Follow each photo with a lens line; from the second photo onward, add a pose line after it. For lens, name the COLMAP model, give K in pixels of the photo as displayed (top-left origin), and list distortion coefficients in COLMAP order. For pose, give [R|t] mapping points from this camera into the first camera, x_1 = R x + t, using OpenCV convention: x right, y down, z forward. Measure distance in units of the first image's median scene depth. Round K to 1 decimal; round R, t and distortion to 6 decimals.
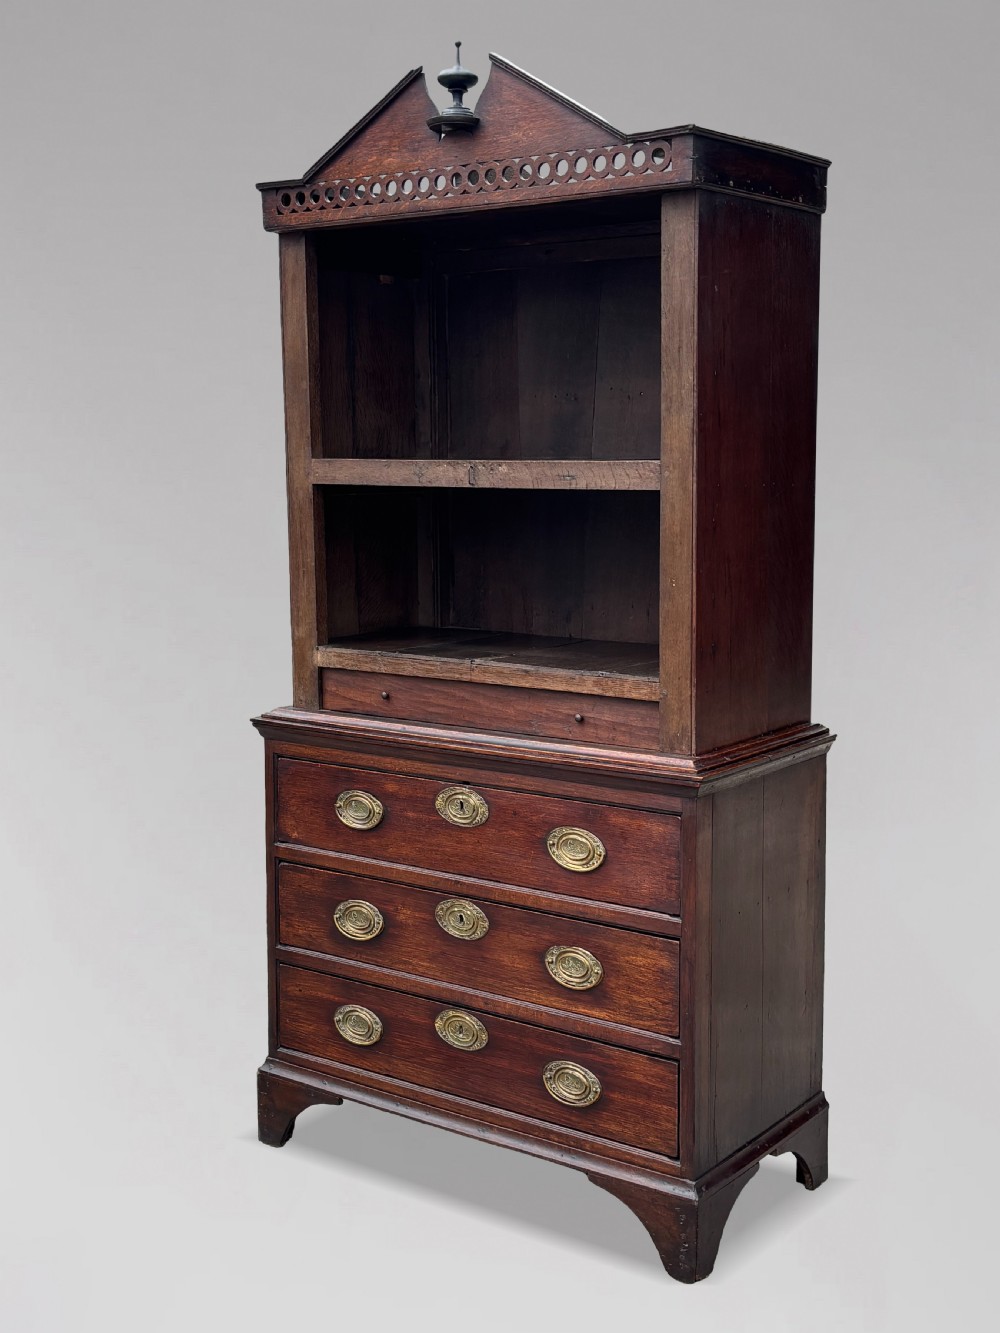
lens RADIAL K [[1732.3, 0, 503.5], [0, 1732.3, 679.9], [0, 0, 1]] dist [0.236907, -0.883729]
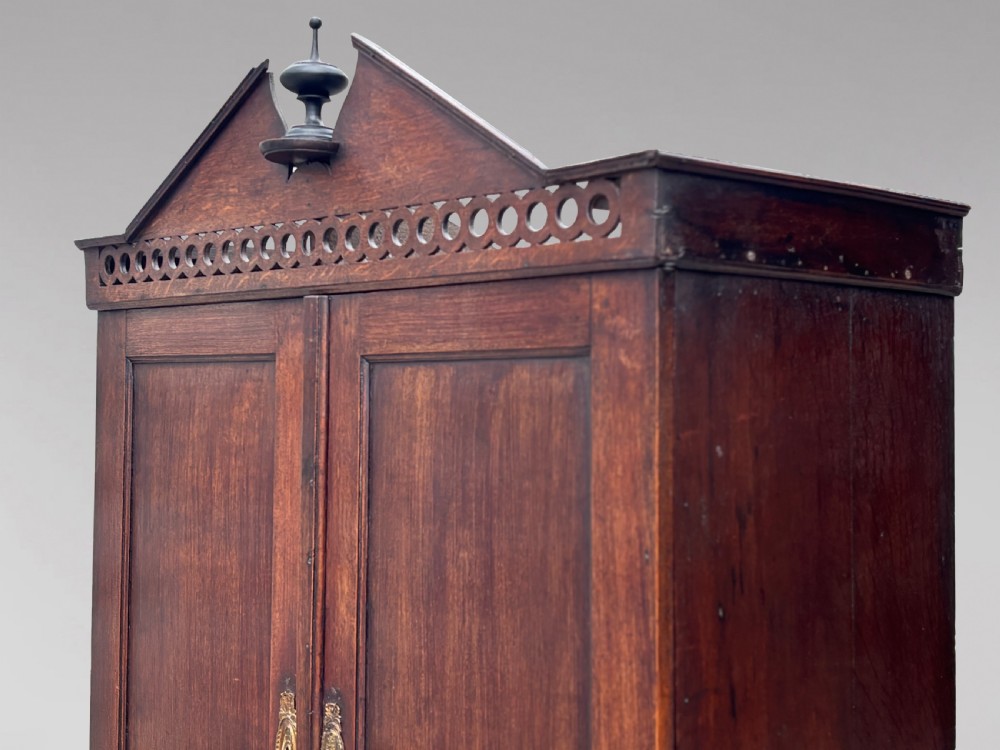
lens RADIAL K [[1522.0, 0, 496.3], [0, 1522.0, 367.0], [0, 0, 1]] dist [0.289264, -1.266149]
pose [[0.984804, 0.011924, -0.173262, 0.121910], [-0.039713, 0.986669, -0.157823, -0.157979], [0.169070, 0.162305, 0.972148, 0.495480]]
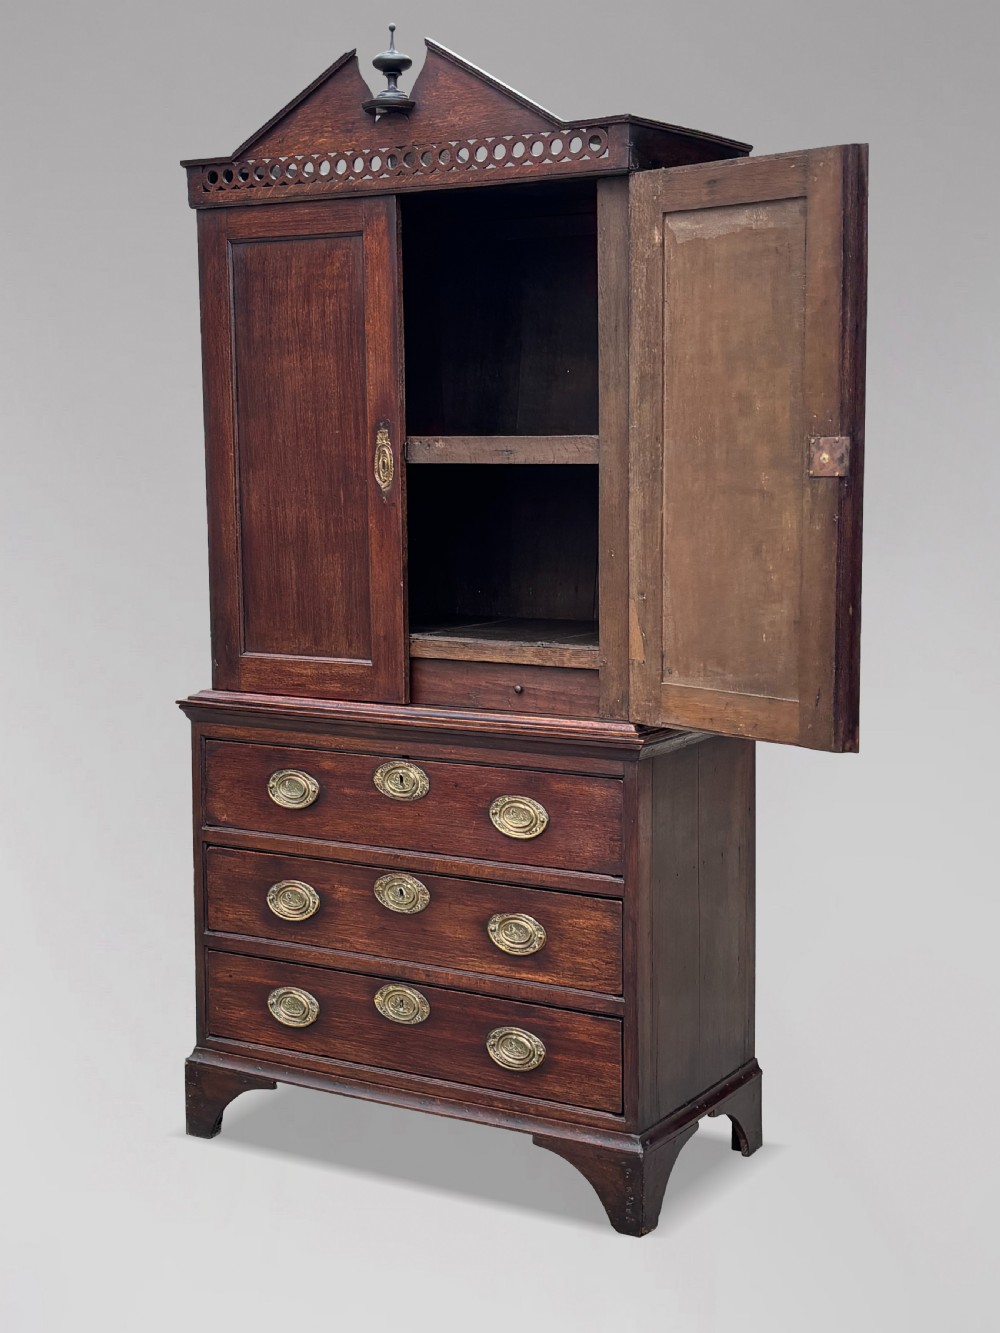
lens RADIAL K [[2028.8, 0, 509.3], [0, 2028.8, 686.8], [0, 0, 1]] dist [0.289264, -1.266149]
pose [[0.996167, -0.012477, 0.086575, -0.063565], [0.013664, 0.999820, -0.013133, 0.035164], [-0.086396, 0.014266, 0.996159, -0.182684]]
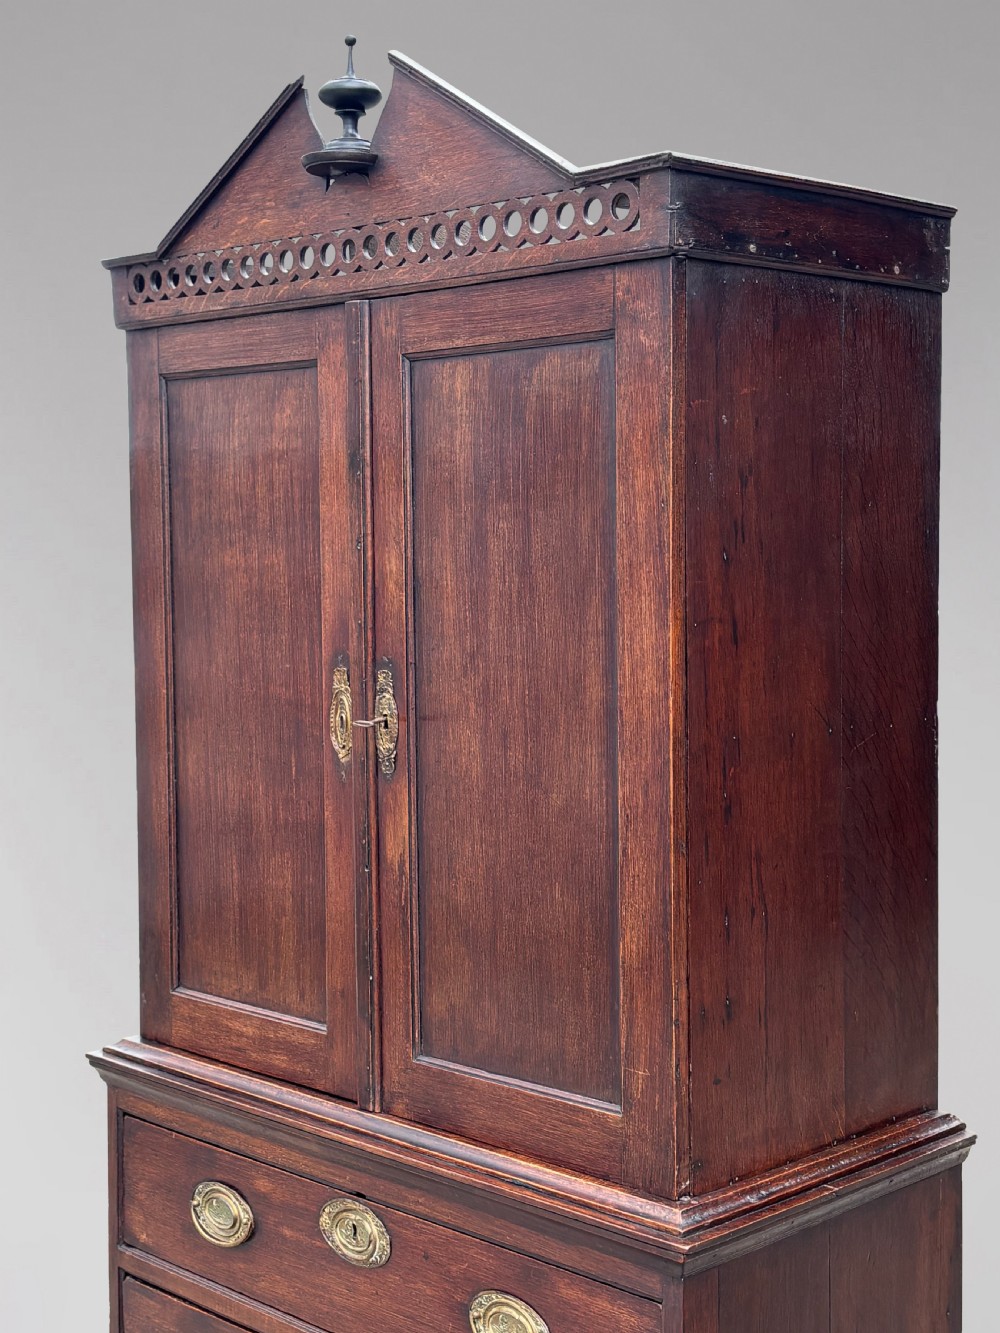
lens RADIAL K [[2028.8, 0, 509.3], [0, 2028.8, 686.8], [0, 0, 1]] dist [0.289264, -1.266149]
pose [[0.988517, 0.011572, -0.150667, 0.140714], [-0.021184, 0.997830, -0.062344, -0.077677], [0.149618, 0.064820, 0.986617, 0.271028]]
